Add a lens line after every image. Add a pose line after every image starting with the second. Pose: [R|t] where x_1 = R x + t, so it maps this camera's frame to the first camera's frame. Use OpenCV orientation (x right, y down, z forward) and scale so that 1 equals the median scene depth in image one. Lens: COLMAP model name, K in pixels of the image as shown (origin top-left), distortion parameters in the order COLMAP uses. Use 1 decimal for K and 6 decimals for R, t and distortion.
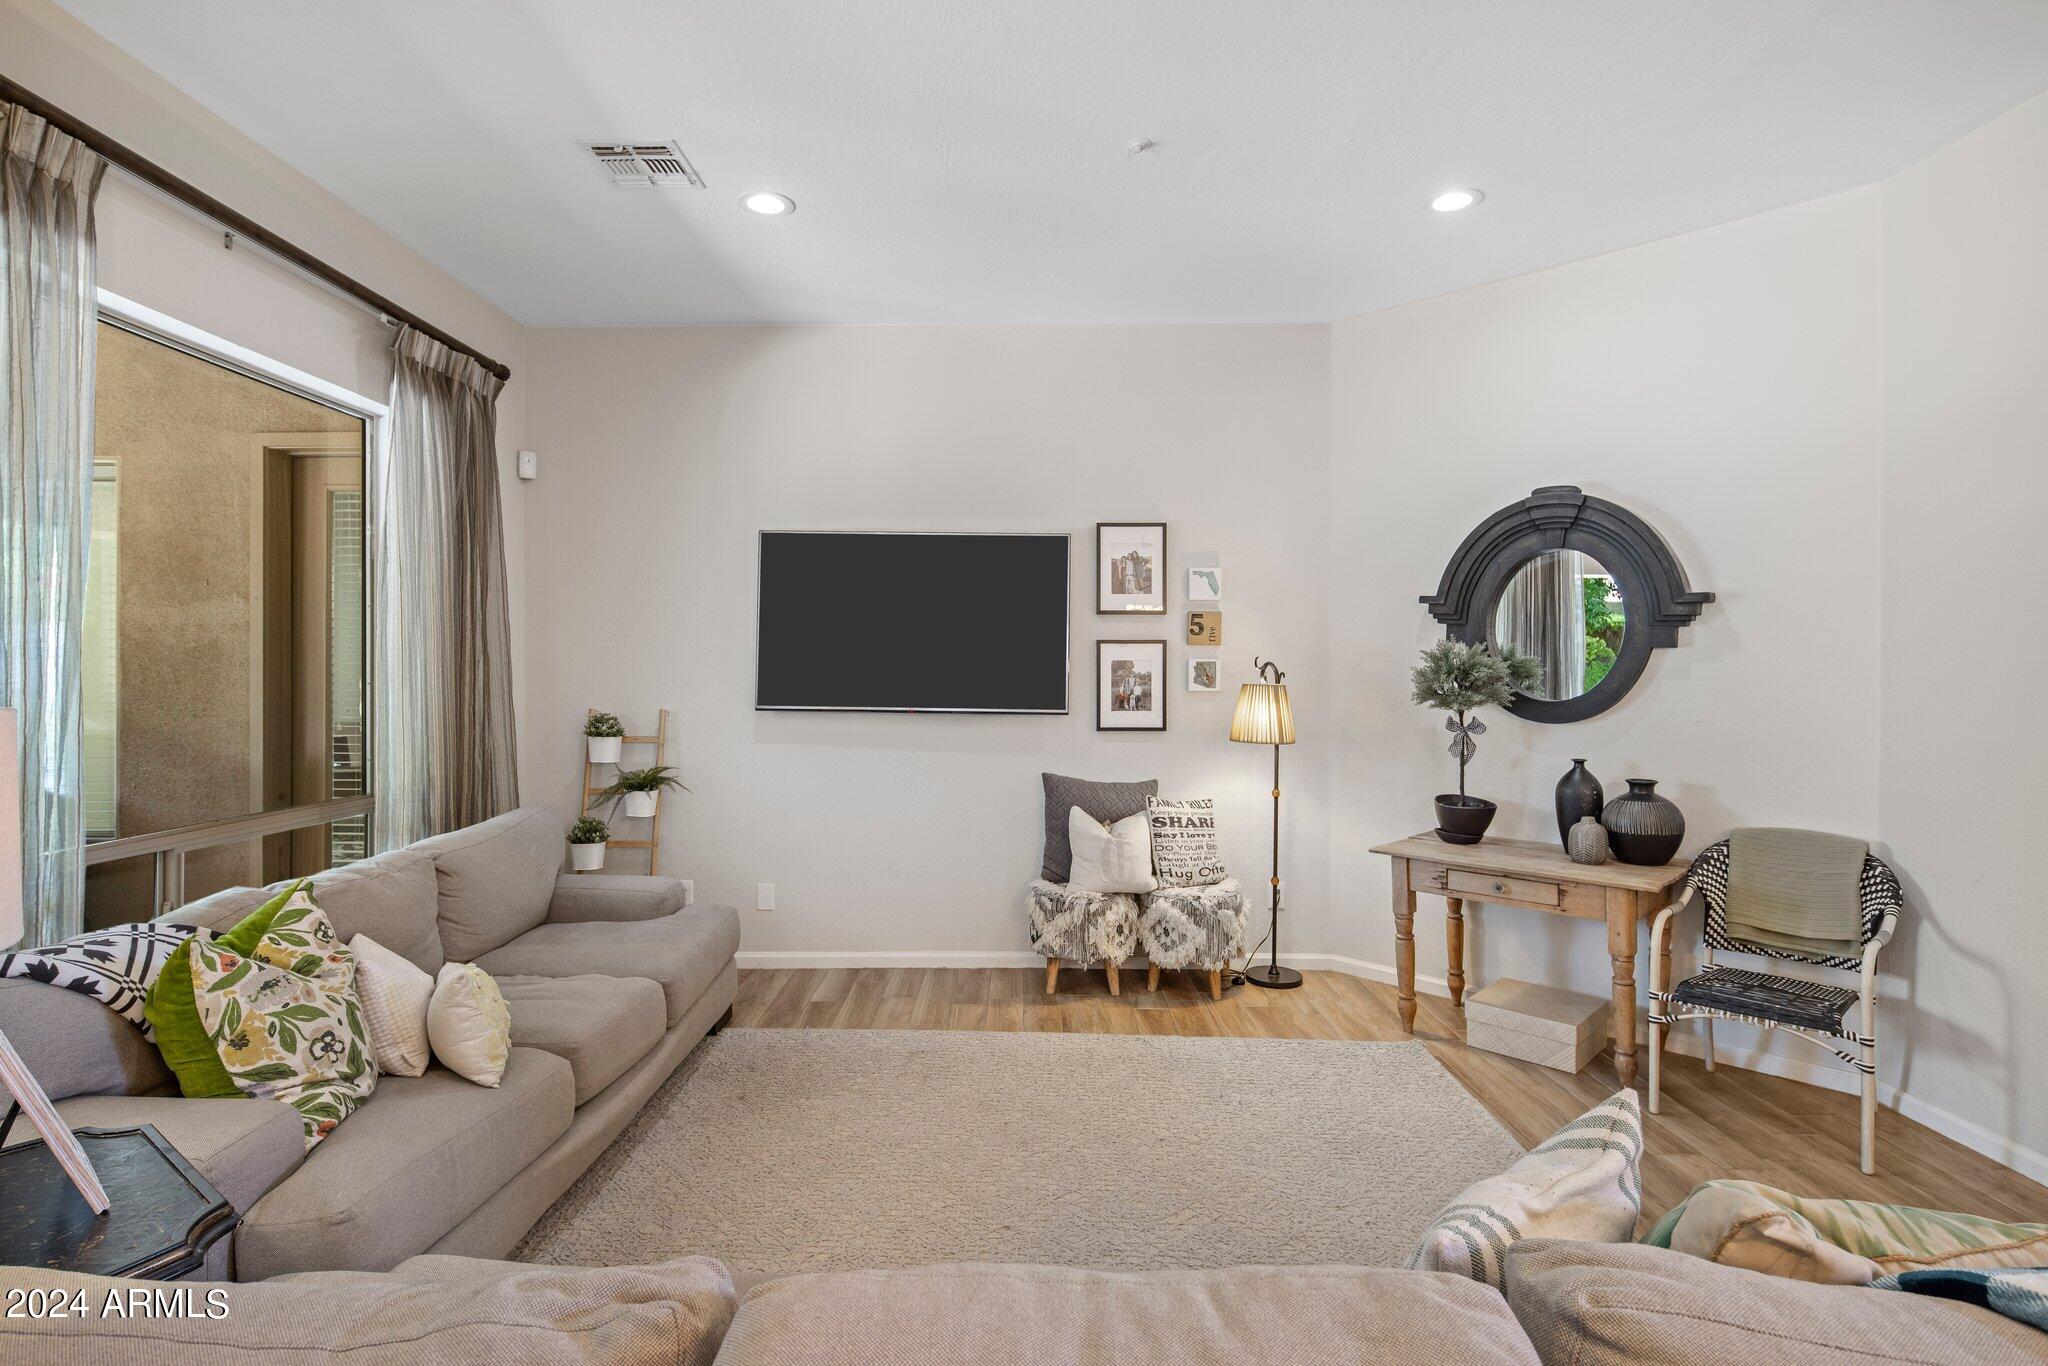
lens RADIAL K [[992.7, 0, 1029.1], [0, 992.7, 680.0], [0, 0, 1]] dist [0.001932, -0.002230]
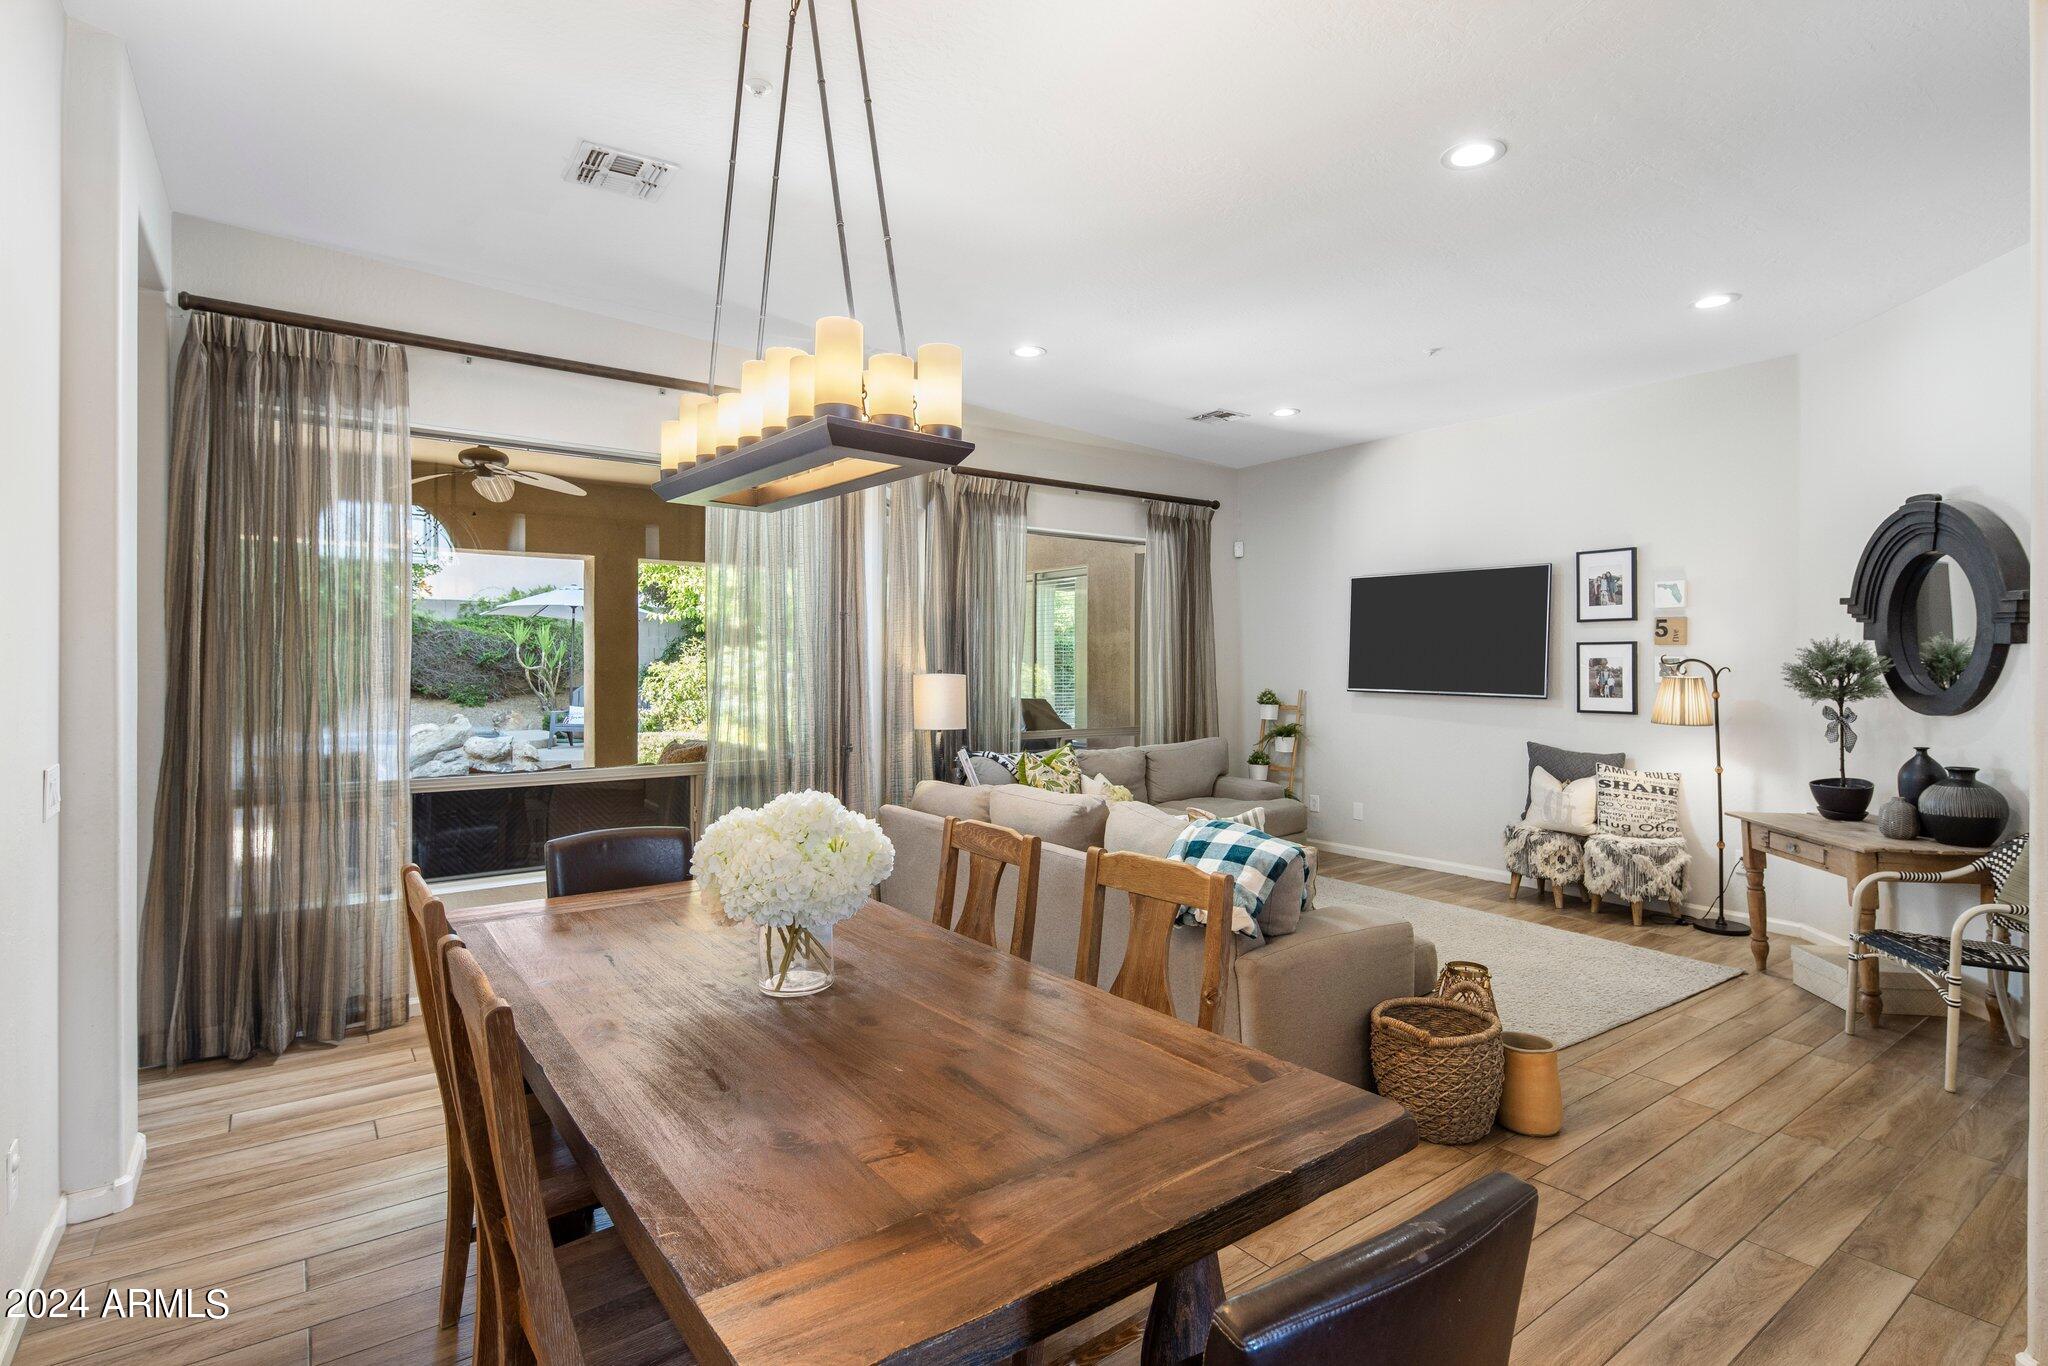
lens RADIAL K [[992.7, 0, 1029.5], [0, 992.7, 674.7], [0, 0, 1]] dist [0.001932, -0.002230]
pose [[0.600470, 0.006744, -0.799619, 0.711399], [-0.008676, 0.999961, 0.001918, 0.006037], [0.799600, 0.005786, 0.600505, -0.369184]]
